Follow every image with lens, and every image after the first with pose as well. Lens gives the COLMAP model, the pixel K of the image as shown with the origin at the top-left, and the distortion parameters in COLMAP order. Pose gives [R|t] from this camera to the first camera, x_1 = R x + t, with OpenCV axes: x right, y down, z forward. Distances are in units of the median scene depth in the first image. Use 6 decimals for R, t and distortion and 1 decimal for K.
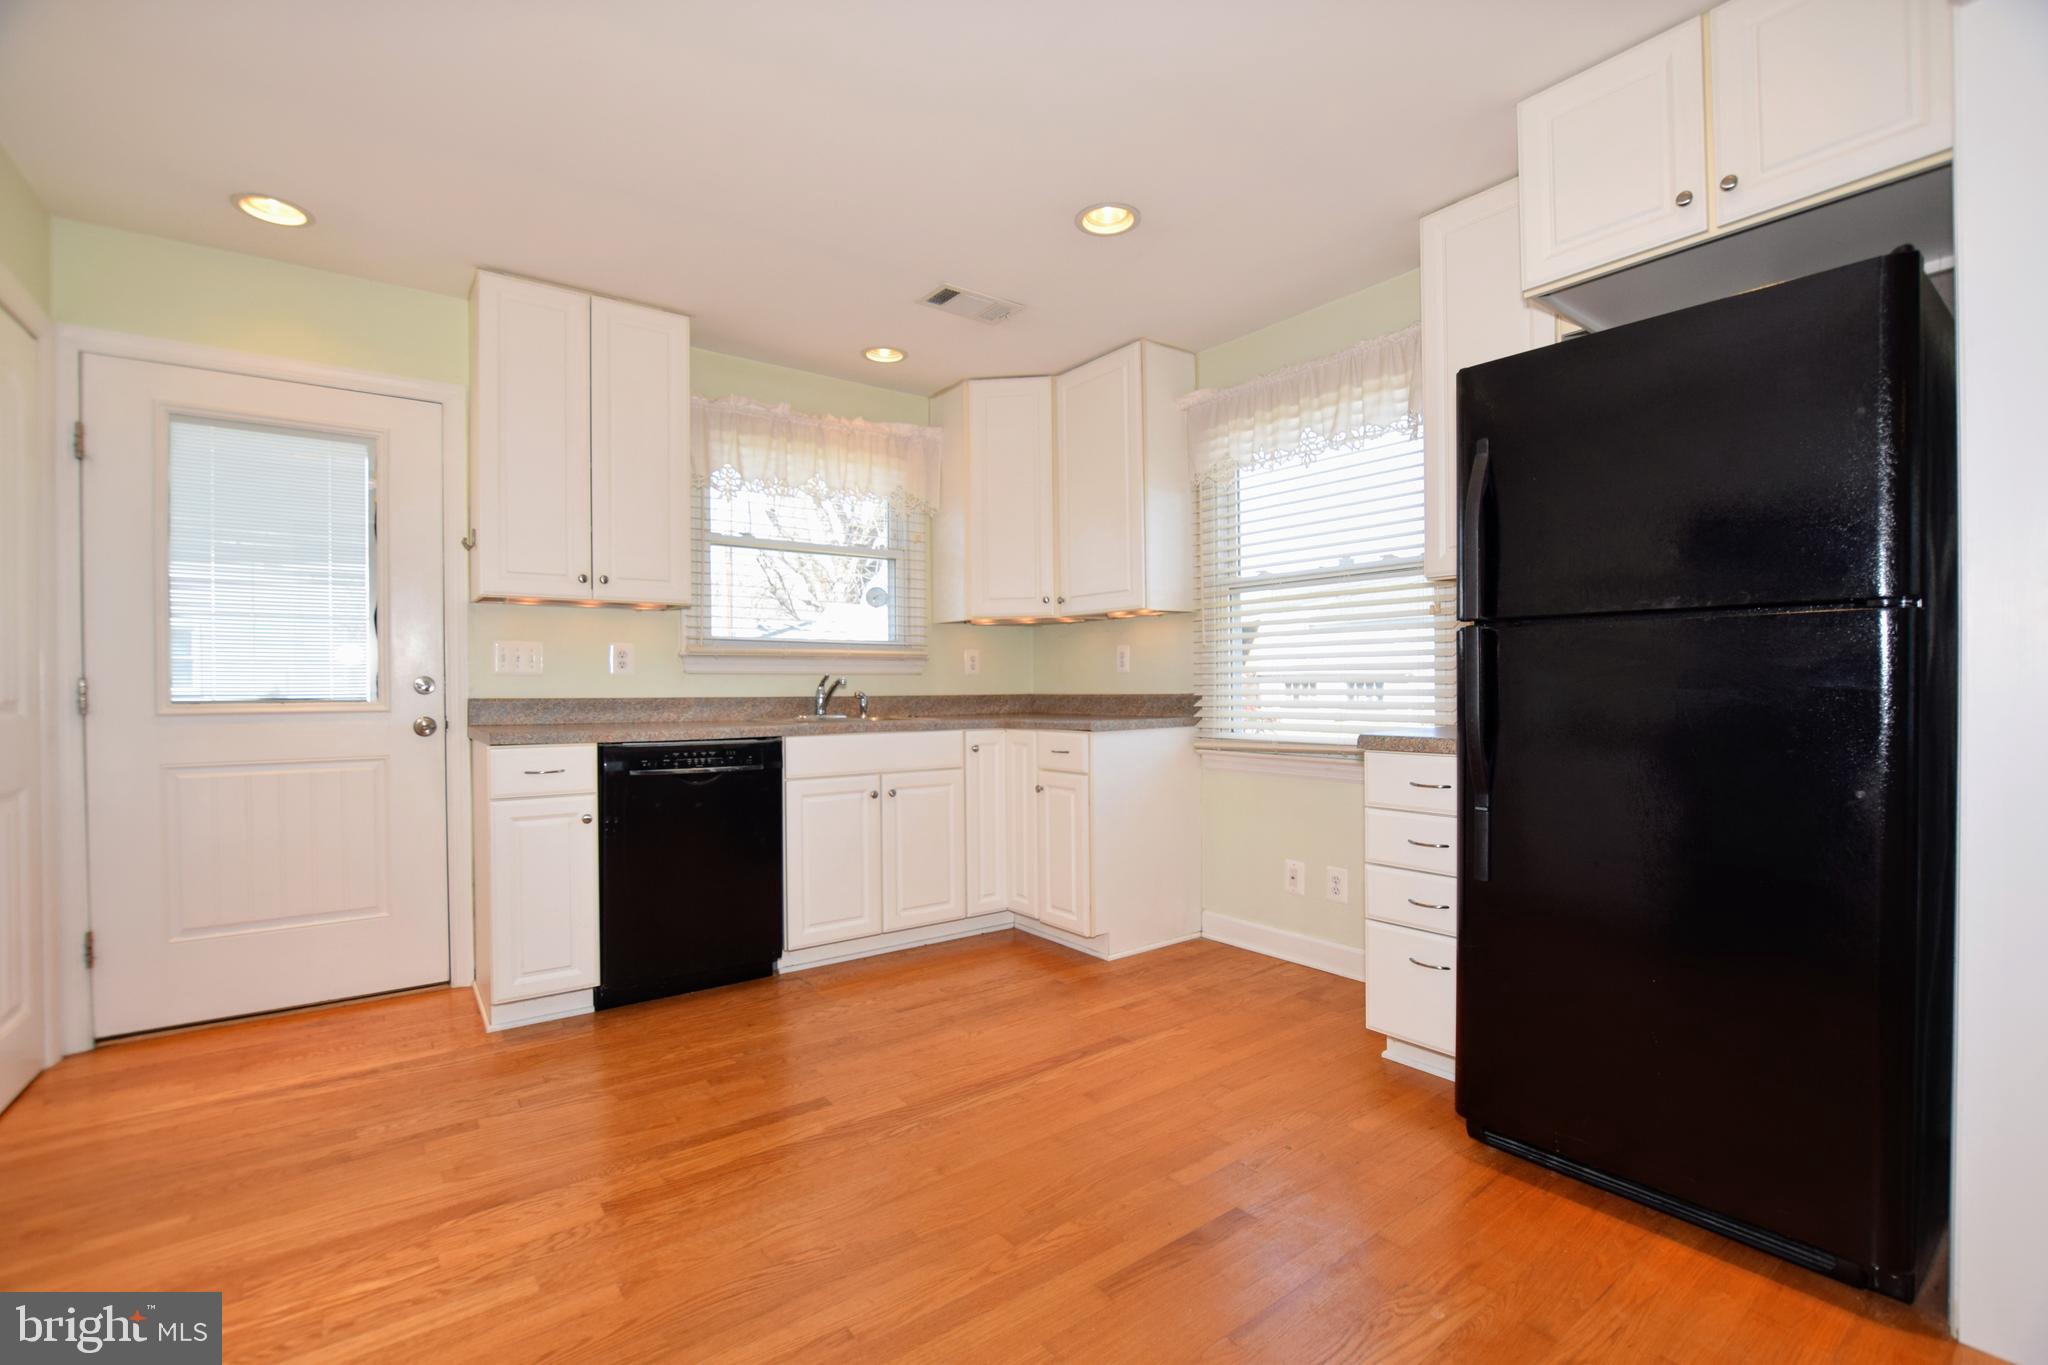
lens RADIAL K [[910.1, 0, 1017.5], [0, 910.1, 689.1], [0, 0, 1]] dist [-0.022219, 0.000182]
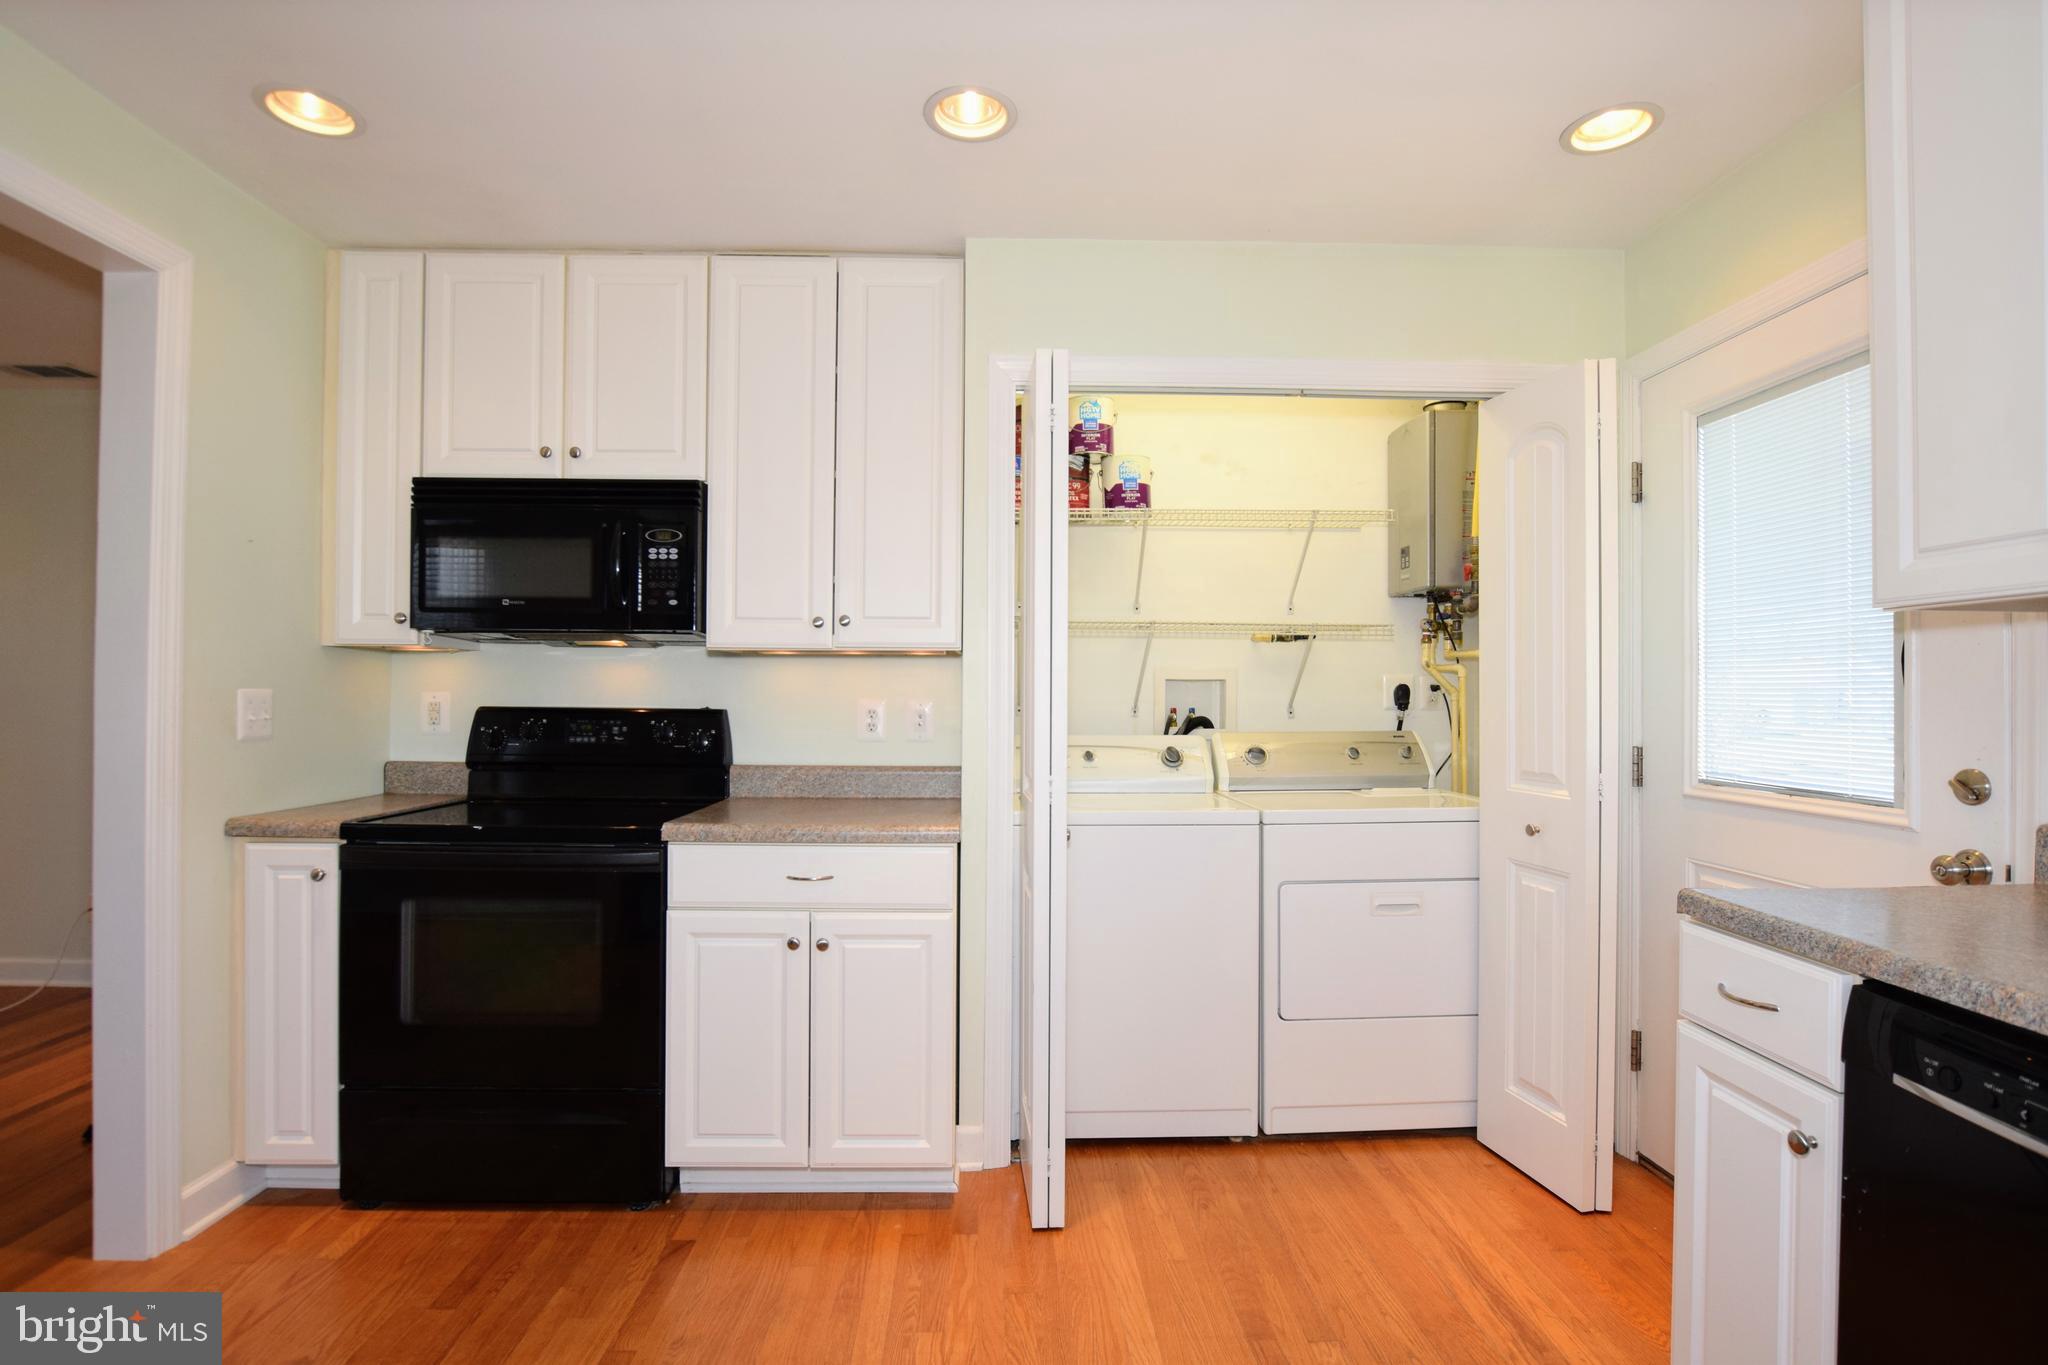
lens RADIAL K [[958.9, 0, 1023.3], [0, 958.9, 685.6], [0, 0, 1]] dist [-0.023658, 0.000541]
pose [[-0.567816, -0.004042, -0.823146, 0.064671], [-0.006461, 0.999979, -0.000453, -0.050328], [0.823130, 0.005061, -0.567830, 0.763472]]
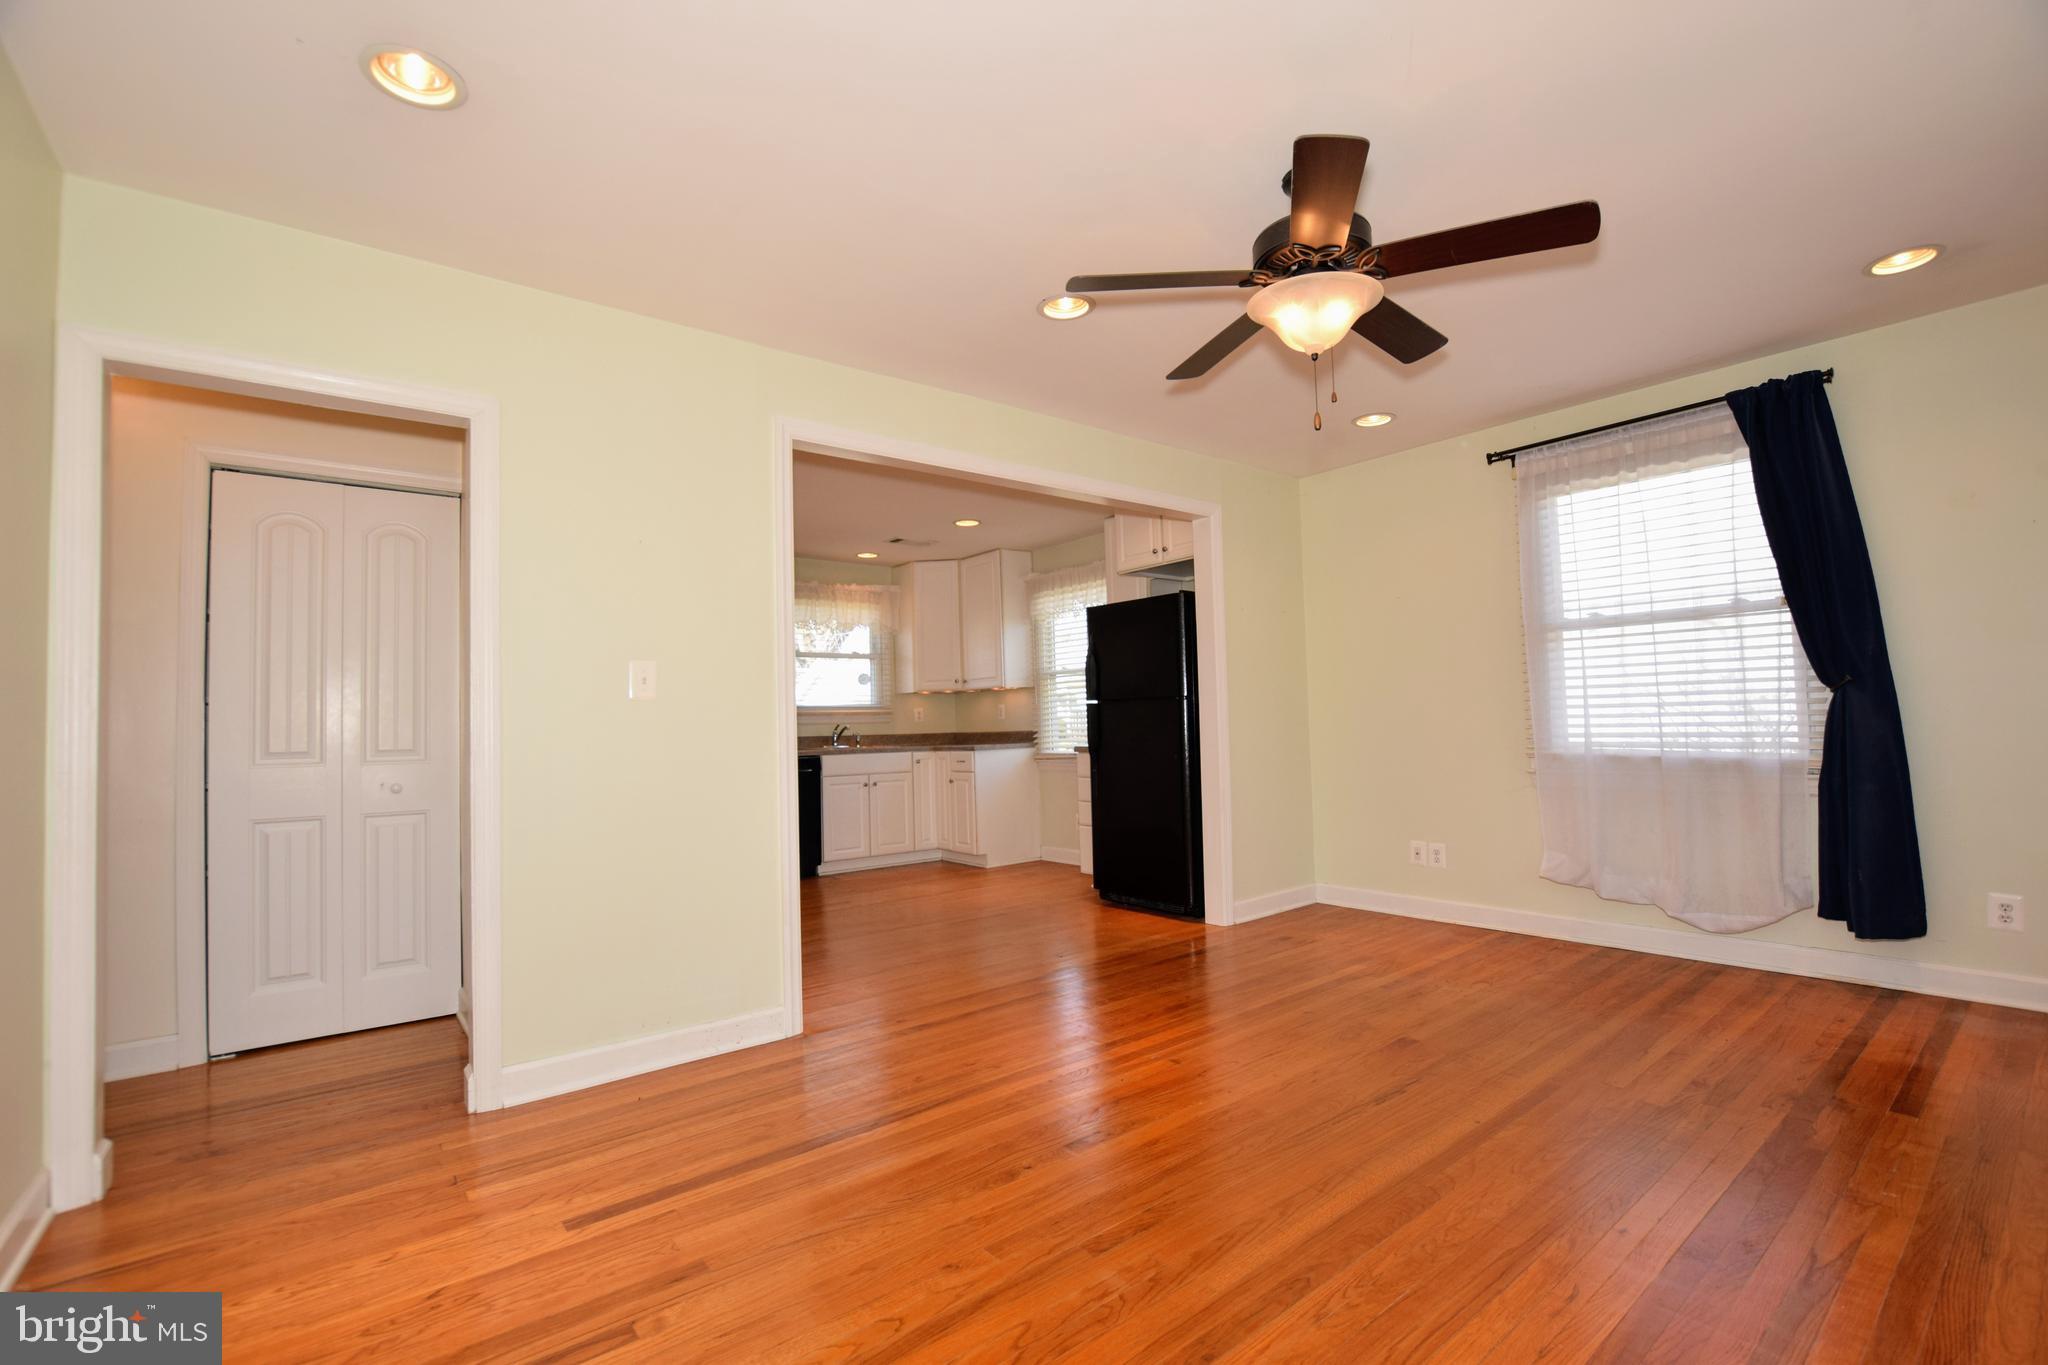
lens RADIAL K [[836.5, 0, 1026.2], [0, 836.5, 700.9], [0, 0, 1]] dist [-0.004679, 0.000128]
pose [[0.998923, -0.018717, 0.042450, 0.111877], [0.019998, 0.999351, -0.029954, -0.004669], [-0.041861, 0.030771, 0.998649, -0.799176]]
